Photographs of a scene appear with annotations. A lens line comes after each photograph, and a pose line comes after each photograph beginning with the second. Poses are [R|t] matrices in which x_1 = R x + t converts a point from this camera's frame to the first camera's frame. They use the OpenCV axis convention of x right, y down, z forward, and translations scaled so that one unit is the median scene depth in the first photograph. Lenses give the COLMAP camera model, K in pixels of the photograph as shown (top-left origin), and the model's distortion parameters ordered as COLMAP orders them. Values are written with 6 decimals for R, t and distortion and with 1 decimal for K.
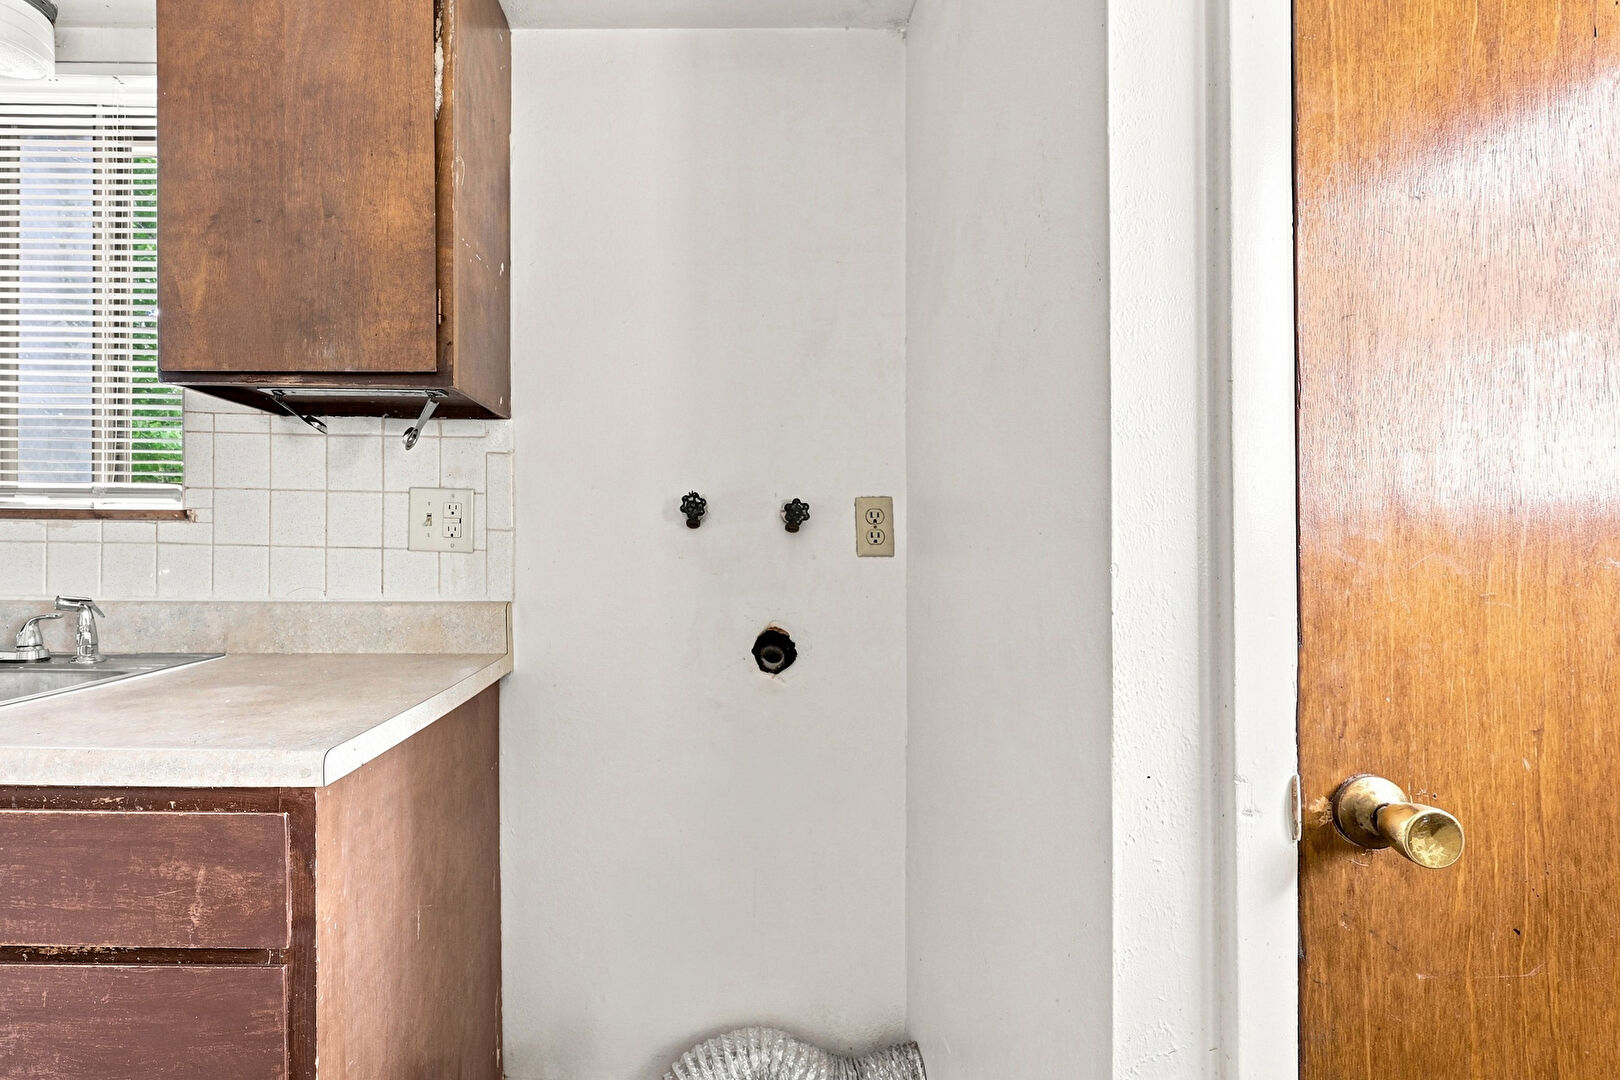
lens RADIAL K [[607.6, 0, 810.0], [0, 607.6, 540.0], [0, 0, 1]] dist [-0.000187, -0.000033]
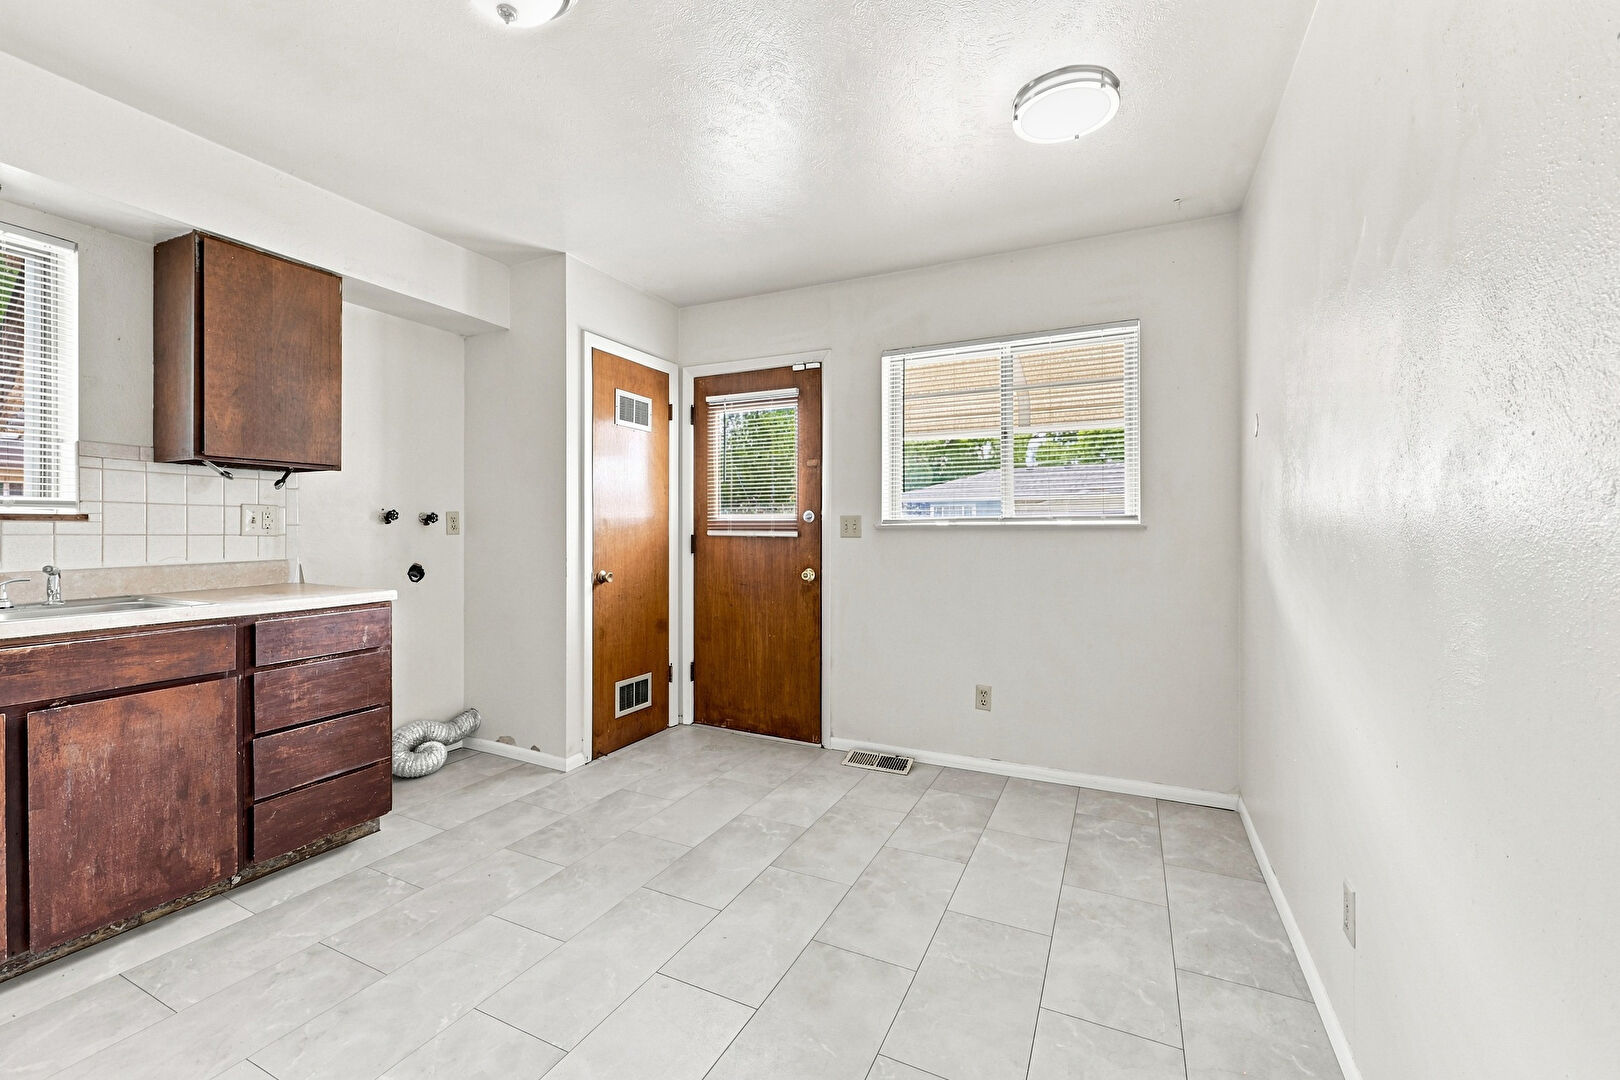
lens RADIAL K [[671.1, 0, 803.0], [0, 671.1, 541.1], [0, 0, 1]] dist [0.000758, -0.000160]
pose [[0.421664, -0.027648, 0.906330, -3.361925], [-0.000253, 0.999531, 0.030609, -0.059335], [-0.906752, -0.013137, 0.421460, -2.831996]]
